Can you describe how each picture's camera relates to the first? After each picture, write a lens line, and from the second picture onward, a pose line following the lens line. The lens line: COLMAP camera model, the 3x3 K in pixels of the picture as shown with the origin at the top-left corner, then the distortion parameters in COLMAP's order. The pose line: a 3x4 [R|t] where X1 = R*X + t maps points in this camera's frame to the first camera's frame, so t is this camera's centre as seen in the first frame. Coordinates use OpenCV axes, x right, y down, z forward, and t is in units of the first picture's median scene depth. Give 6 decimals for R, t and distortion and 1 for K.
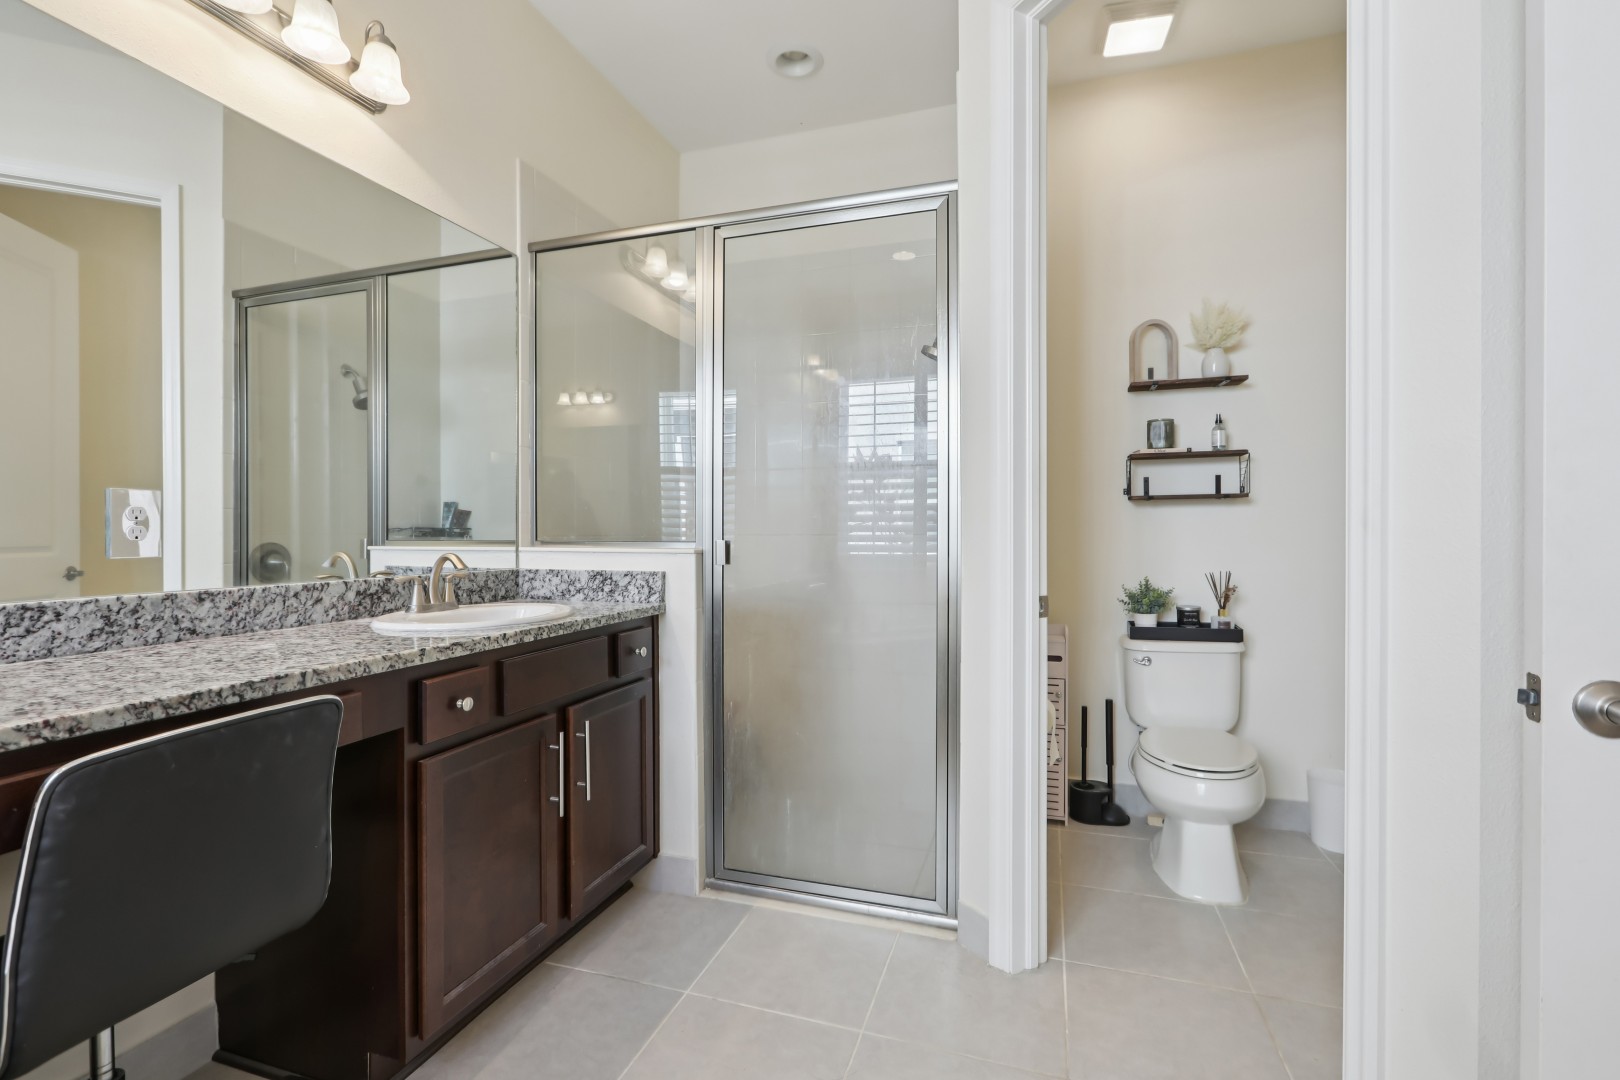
lens RADIAL K [[743.8, 0, 818.5], [0, 743.8, 526.4], [0, 0, 1]] dist [-0.028142, 0.001546]
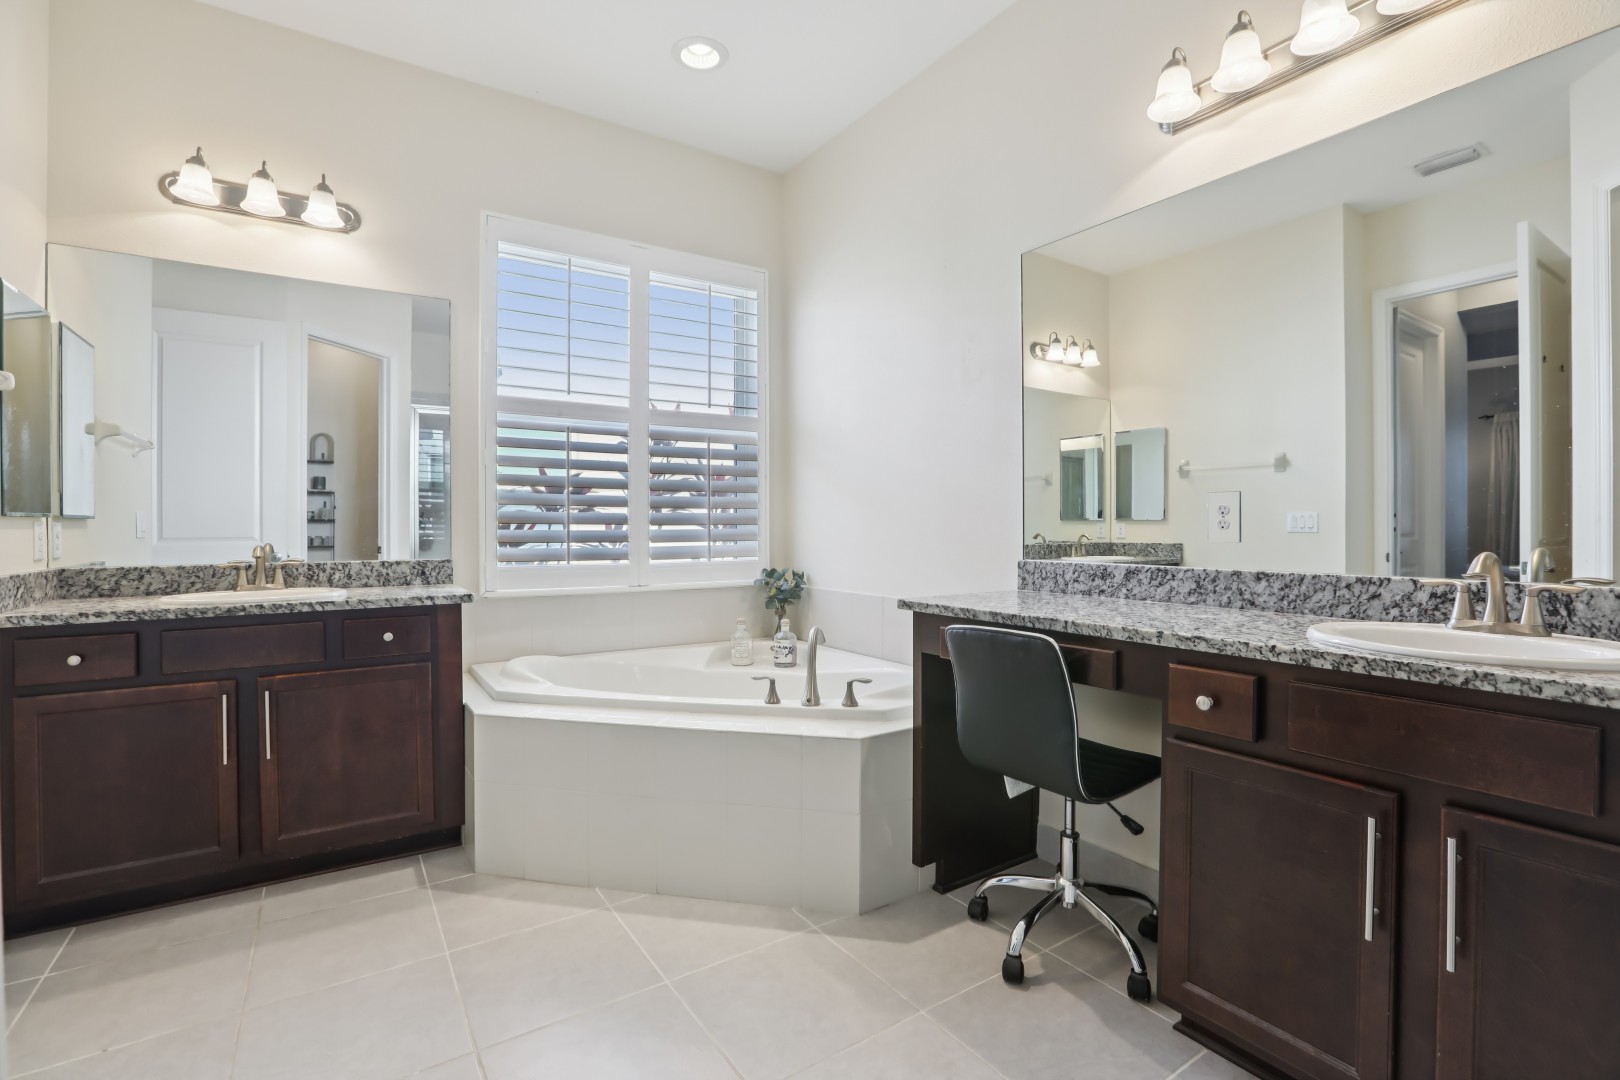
lens RADIAL K [[743.8, 0, 818.5], [0, 743.8, 526.4], [0, 0, 1]] dist [-0.028142, 0.001546]
pose [[-0.620223, 0.004785, -0.784411, 0.560042], [0.007128, 0.999974, 0.000464, 0.007323], [0.784393, -0.005303, -0.620241, 1.153704]]
